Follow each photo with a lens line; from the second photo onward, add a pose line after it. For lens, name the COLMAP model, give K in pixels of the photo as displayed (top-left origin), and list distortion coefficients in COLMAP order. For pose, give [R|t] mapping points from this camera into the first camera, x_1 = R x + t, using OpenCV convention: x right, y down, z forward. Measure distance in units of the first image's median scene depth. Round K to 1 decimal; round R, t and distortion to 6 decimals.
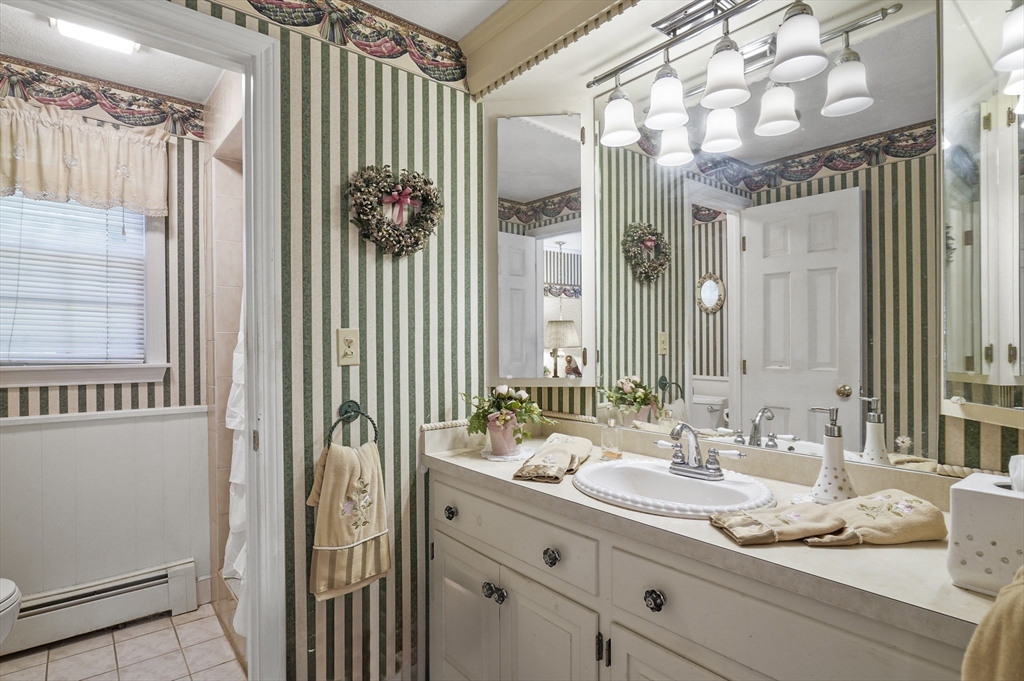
lens RADIAL K [[525.6, 0, 513.7], [0, 525.6, 349.8], [0, 0, 1]] dist [-0.018699, 0.001360]
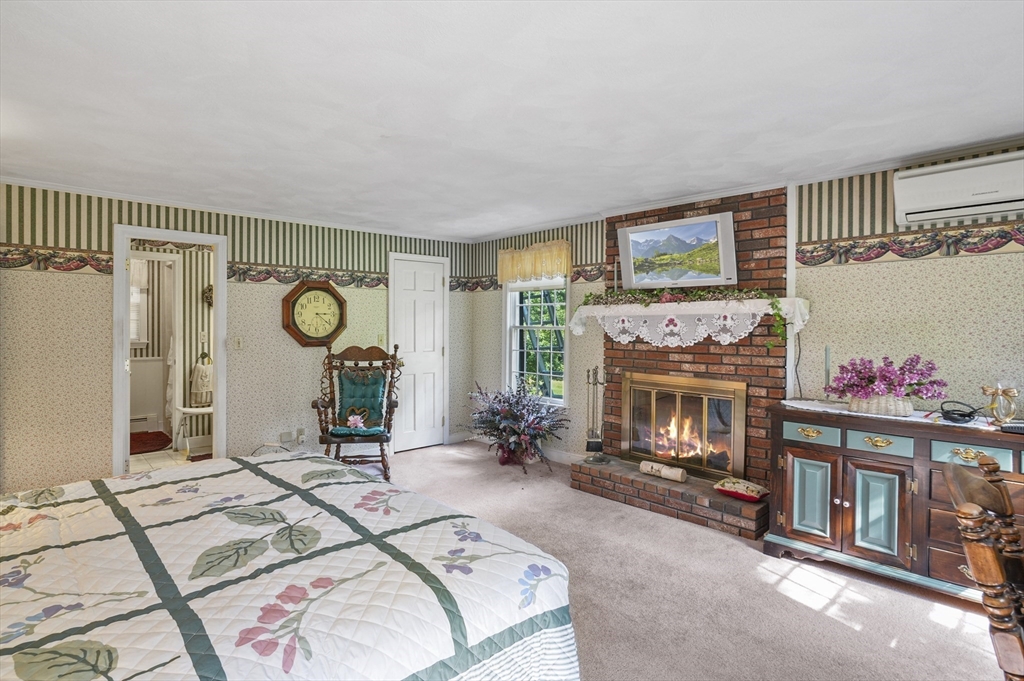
lens RADIAL K [[525.6, 0, 510.8], [0, 525.6, 337.7], [0, 0, 1]] dist [-0.018699, 0.001360]
pose [[0.998519, 0.013422, 0.052717, 1.542147], [-0.013779, 0.999884, 0.006425, -0.050032], [-0.052625, -0.007142, 0.998589, -2.579501]]
